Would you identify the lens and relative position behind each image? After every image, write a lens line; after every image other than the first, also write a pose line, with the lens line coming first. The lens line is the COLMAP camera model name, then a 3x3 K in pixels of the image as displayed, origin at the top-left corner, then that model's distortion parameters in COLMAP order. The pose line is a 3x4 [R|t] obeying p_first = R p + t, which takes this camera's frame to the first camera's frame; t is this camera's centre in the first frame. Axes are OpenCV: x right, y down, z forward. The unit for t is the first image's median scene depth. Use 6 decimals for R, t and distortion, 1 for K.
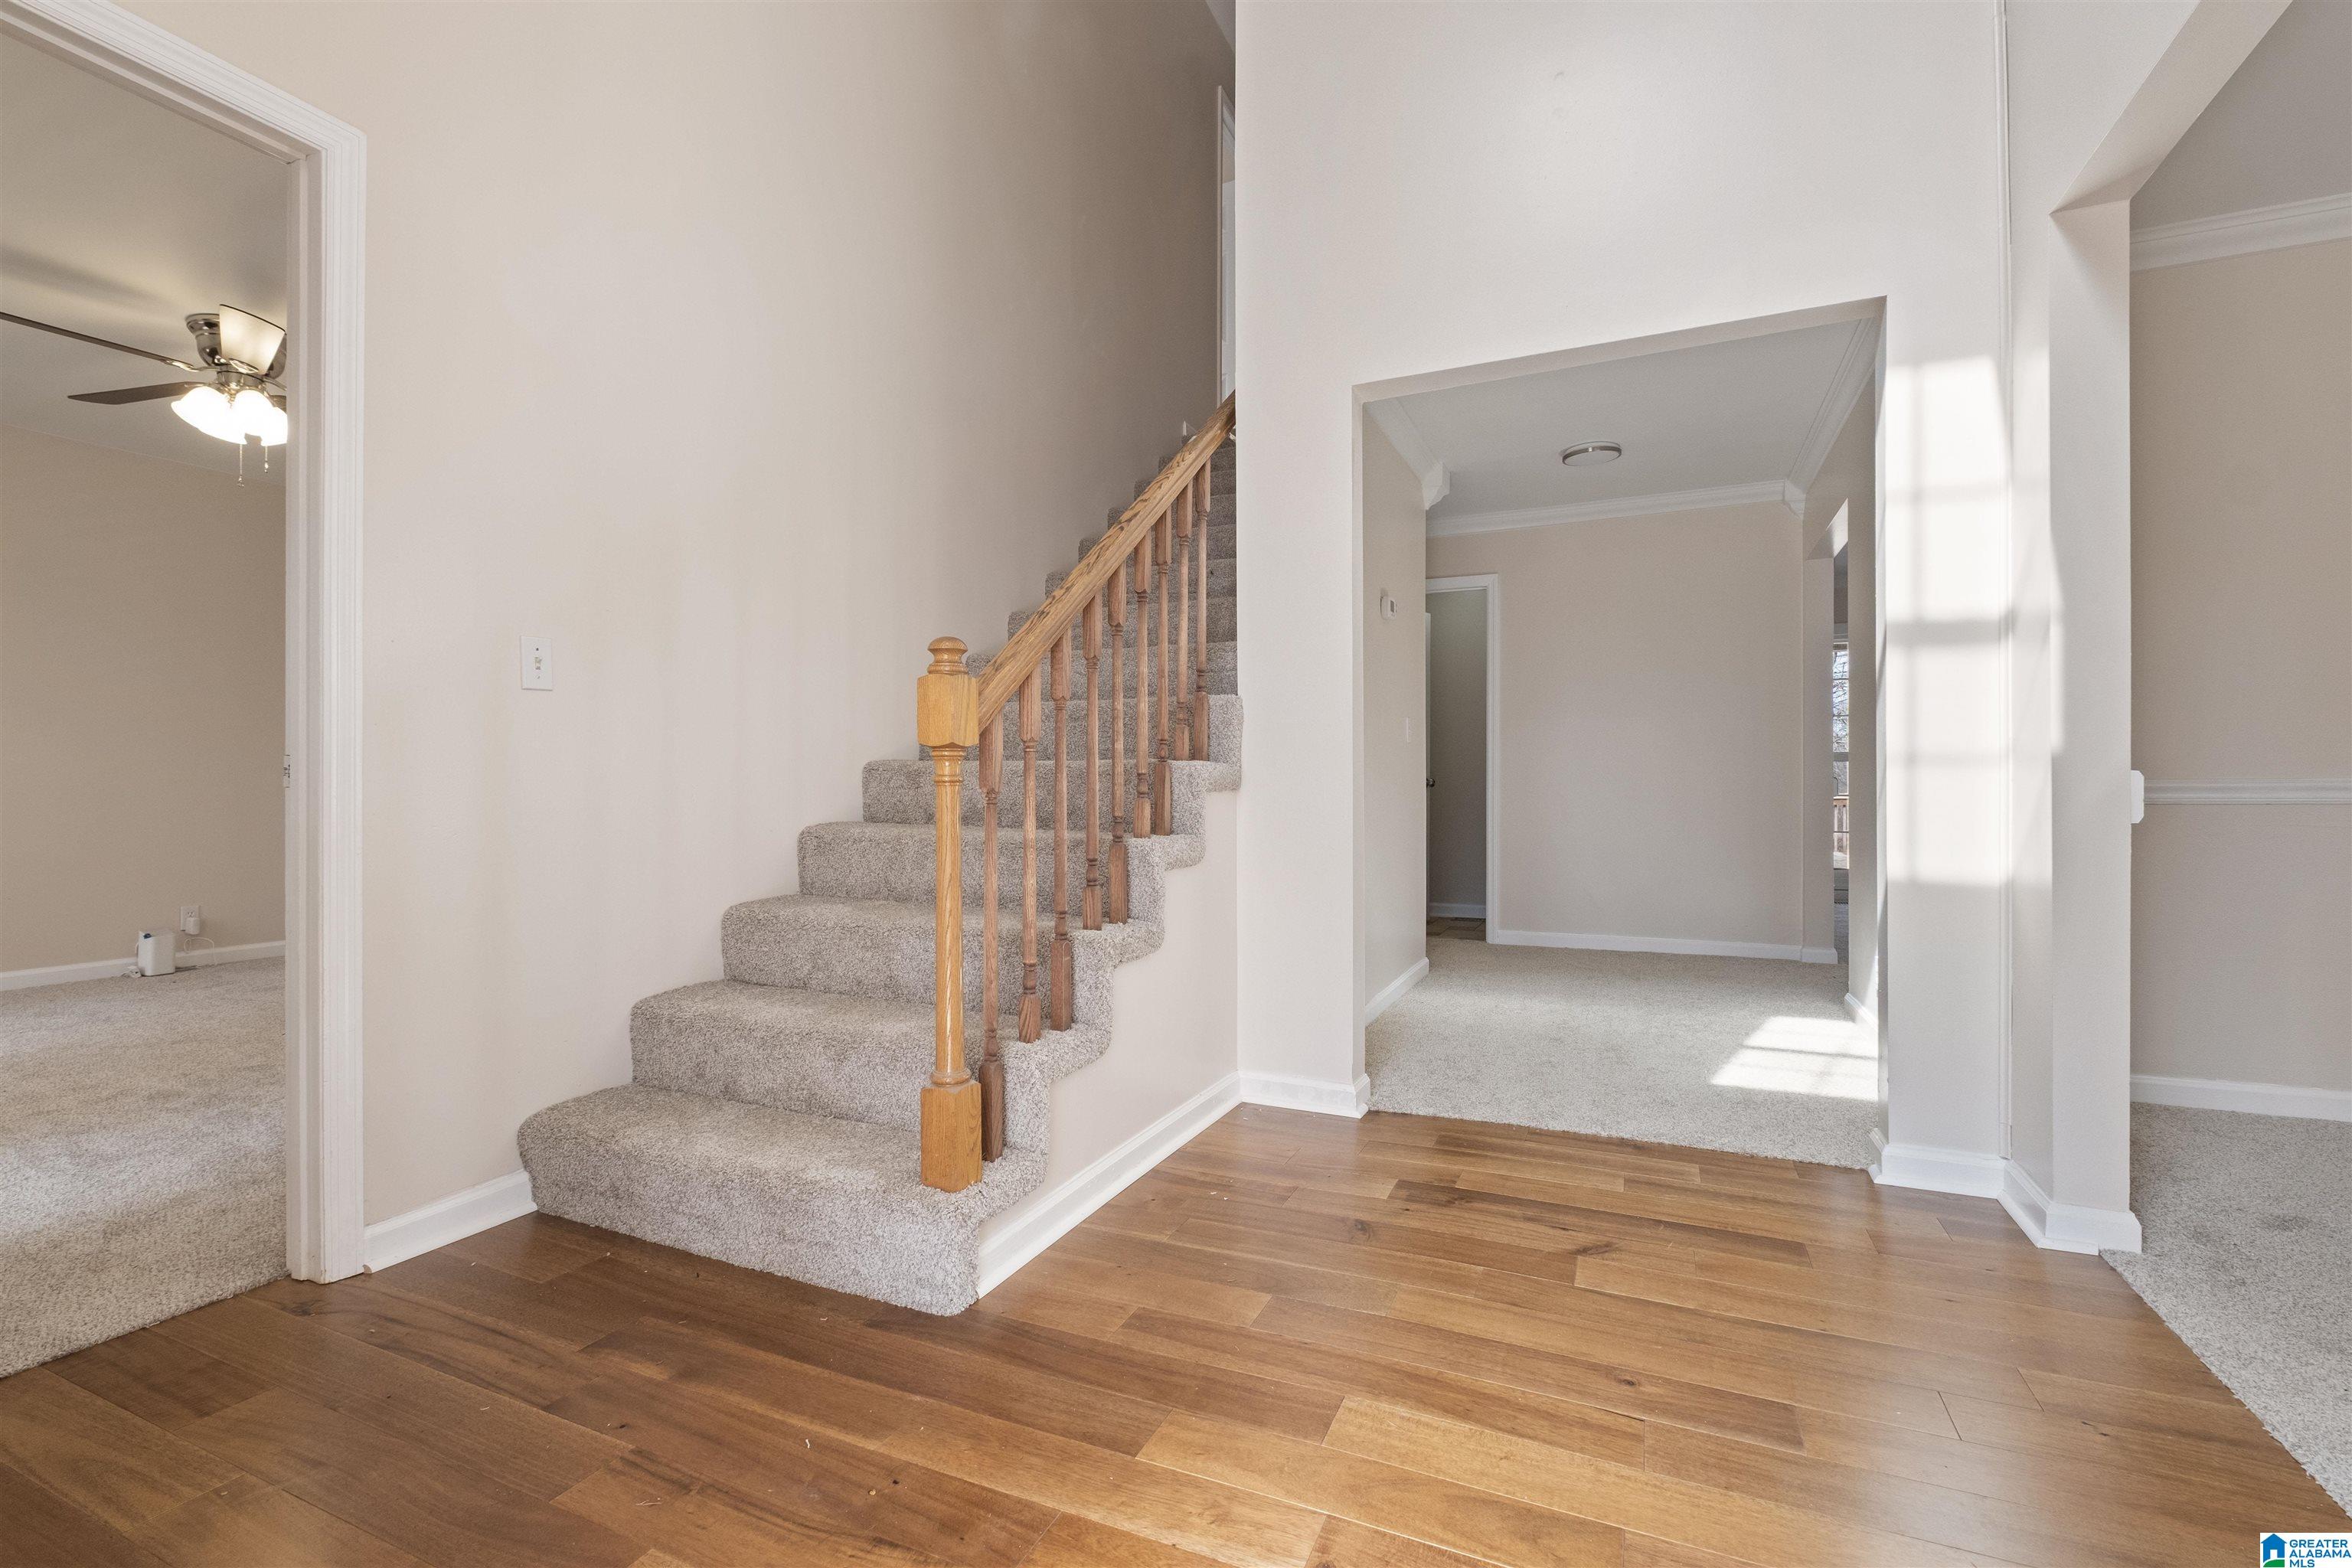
lens RADIAL K [[1032.5, 0, 1172.5], [0, 1032.5, 796.0], [0, 0, 1]] dist [0.002086, -0.002348]
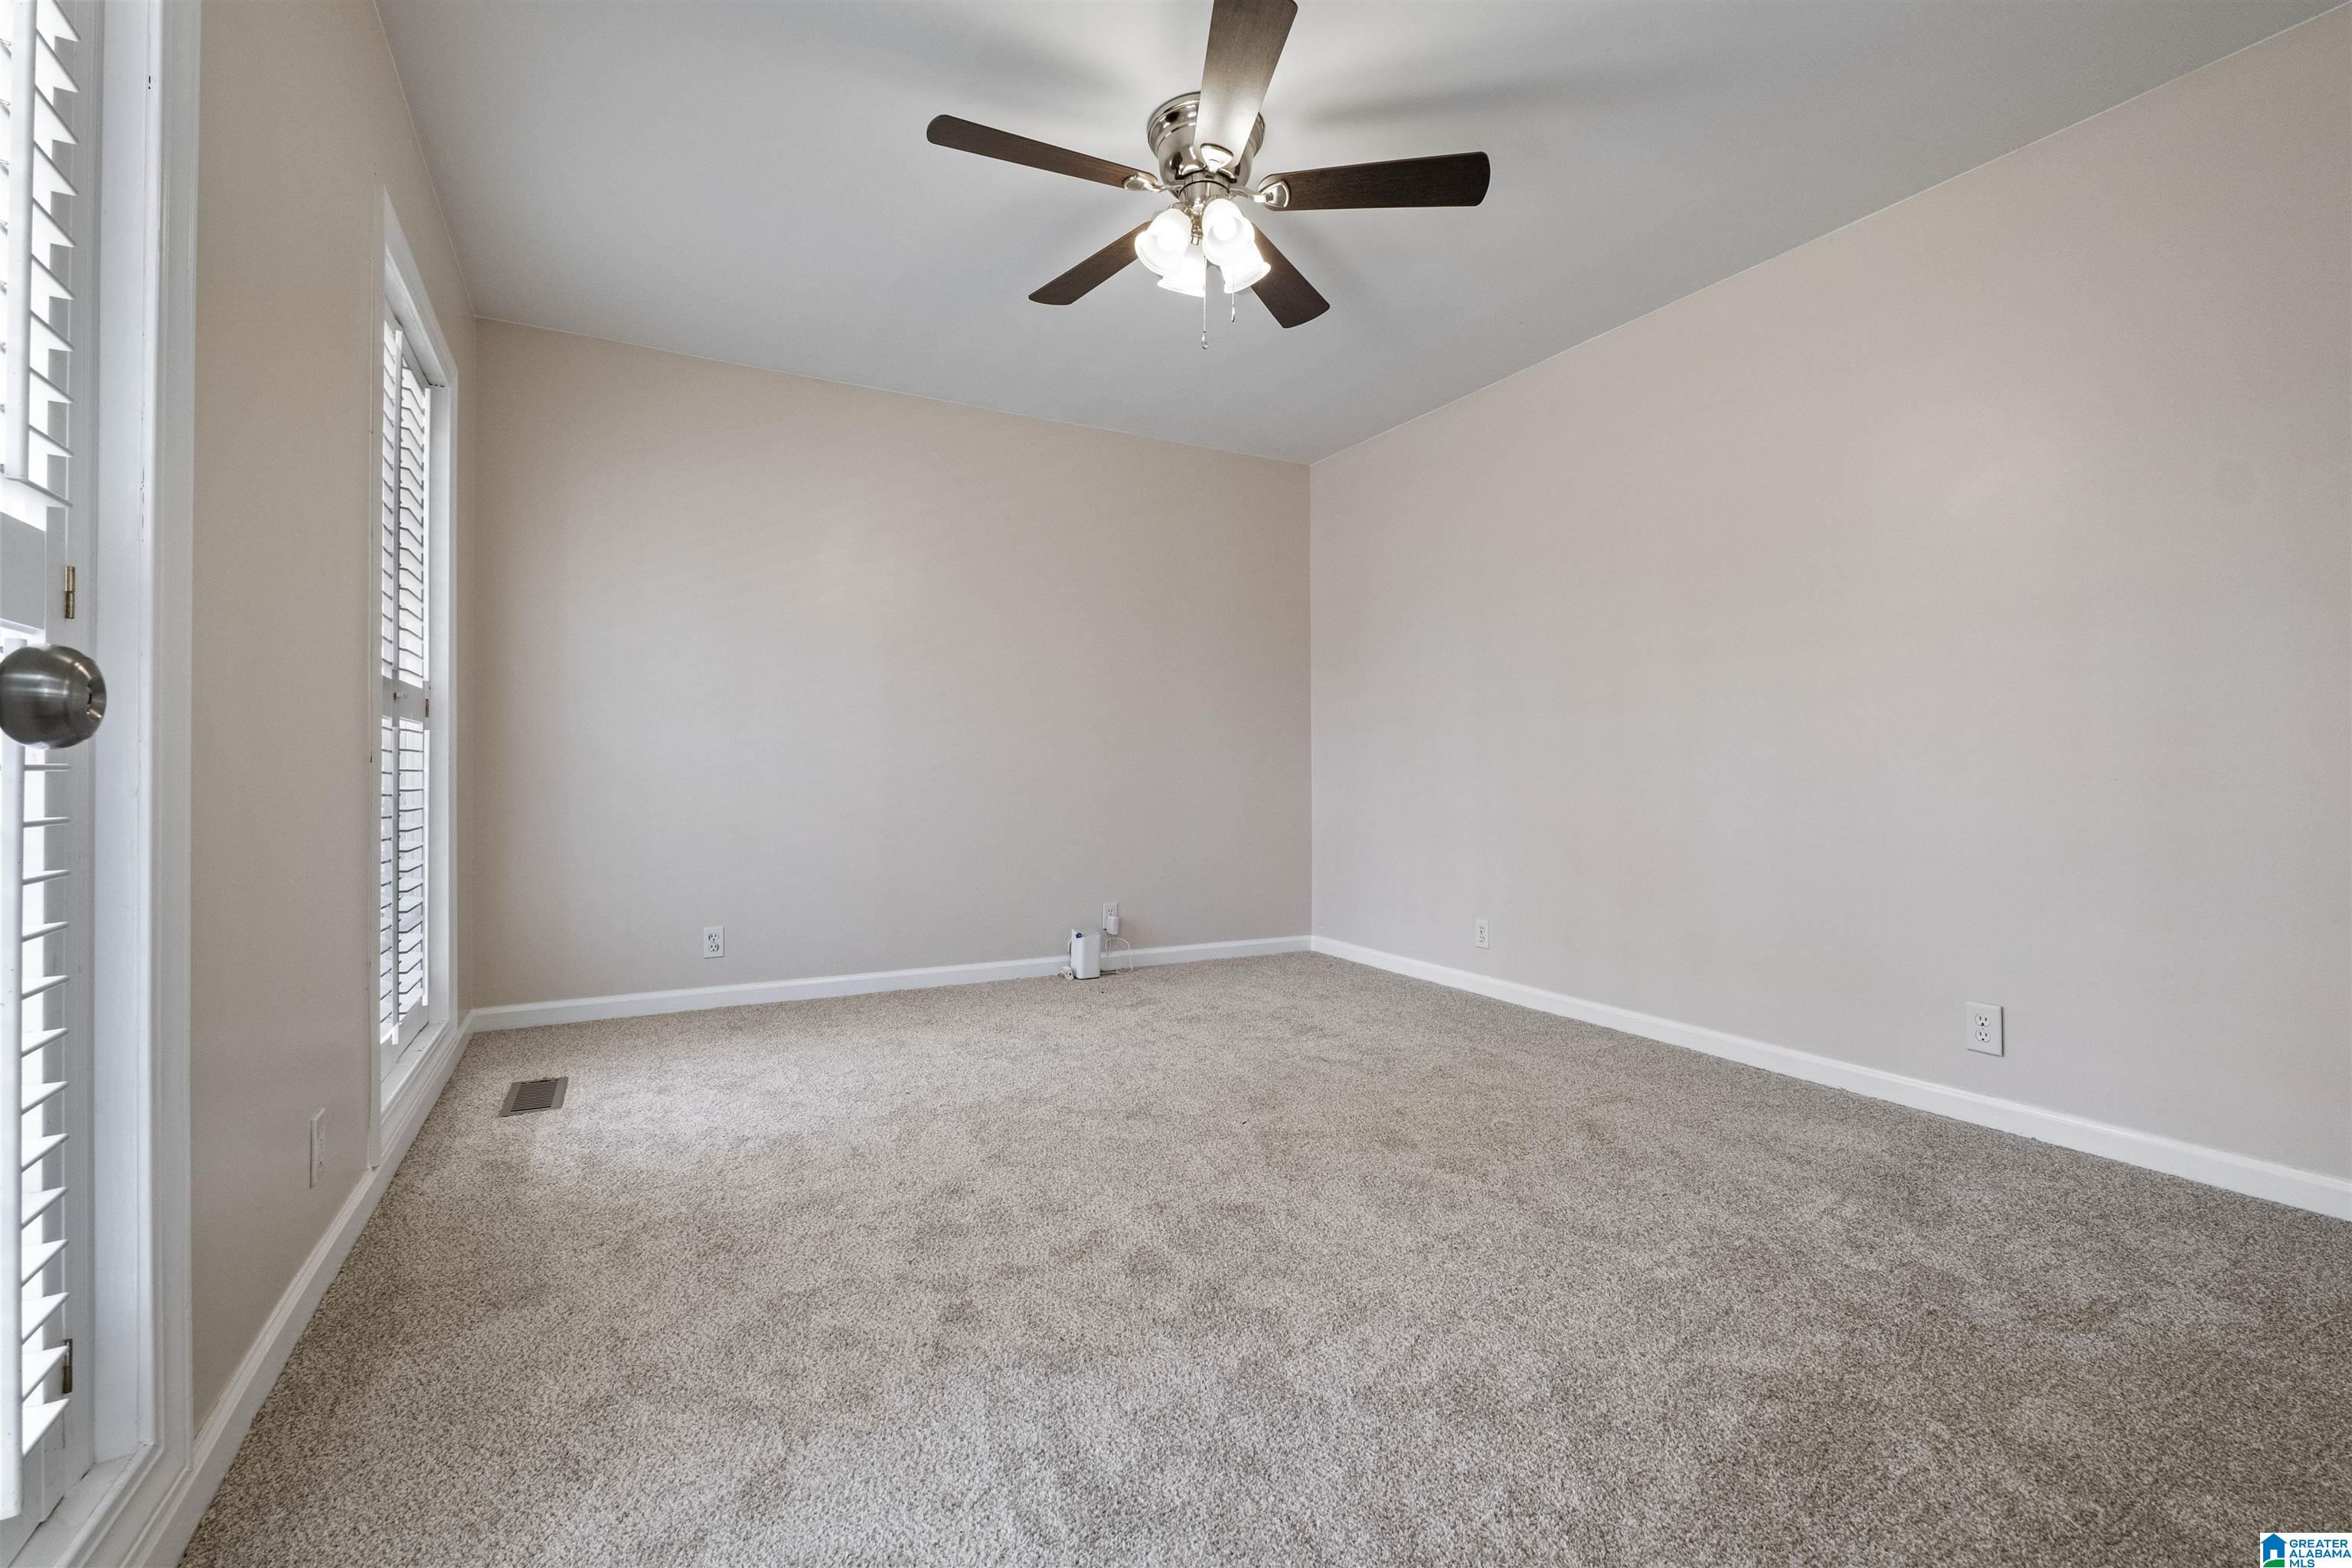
lens RADIAL K [[1032.5, 0, 1195.7], [0, 1032.5, 779.5], [0, 0, 1]] dist [0.002086, -0.002348]
pose [[0.804778, 0.001692, -0.593573, -0.362525], [-0.005976, 0.999968, -0.005252, 0.000718], [0.593545, 0.007774, 0.804763, 0.319149]]
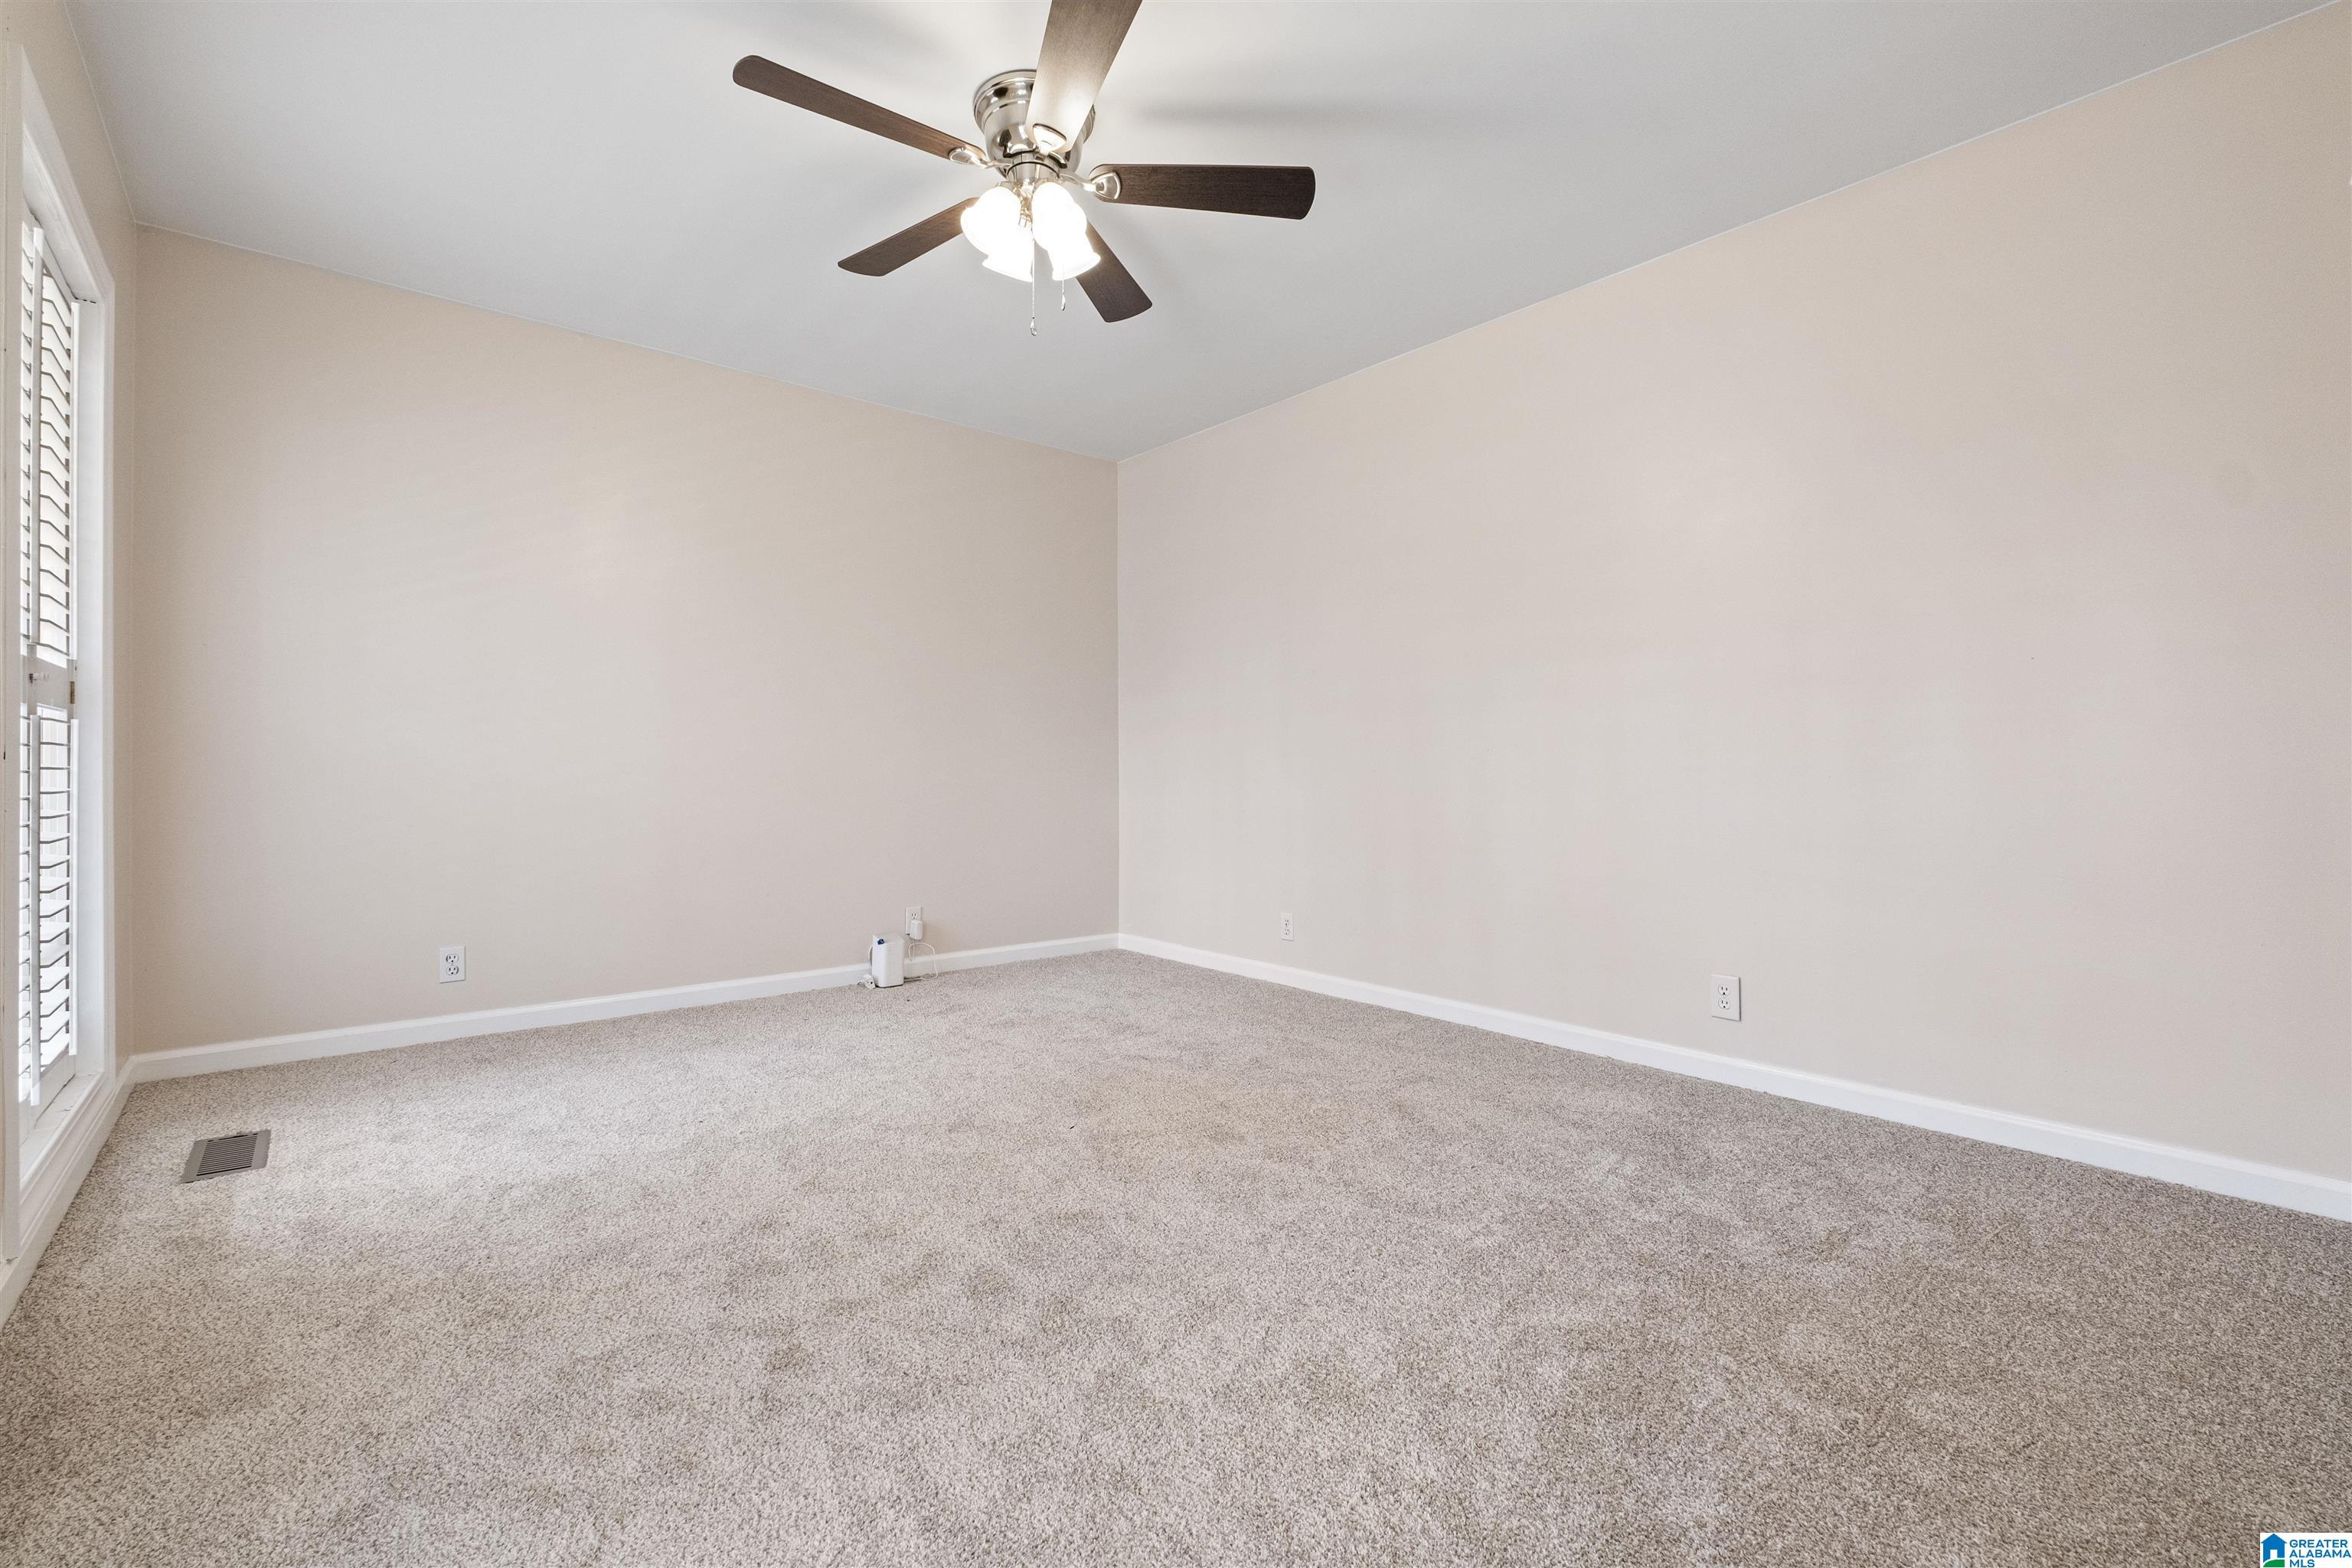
lens RADIAL K [[1032.5, 0, 1194.8], [0, 1032.5, 776.2], [0, 0, 1]] dist [0.002086, -0.002348]
pose [[0.908935, 0.000163, -0.416939, -0.385650], [-0.003355, 0.999970, -0.006924, 0.000494], [0.416925, 0.007692, 0.908908, 0.313288]]
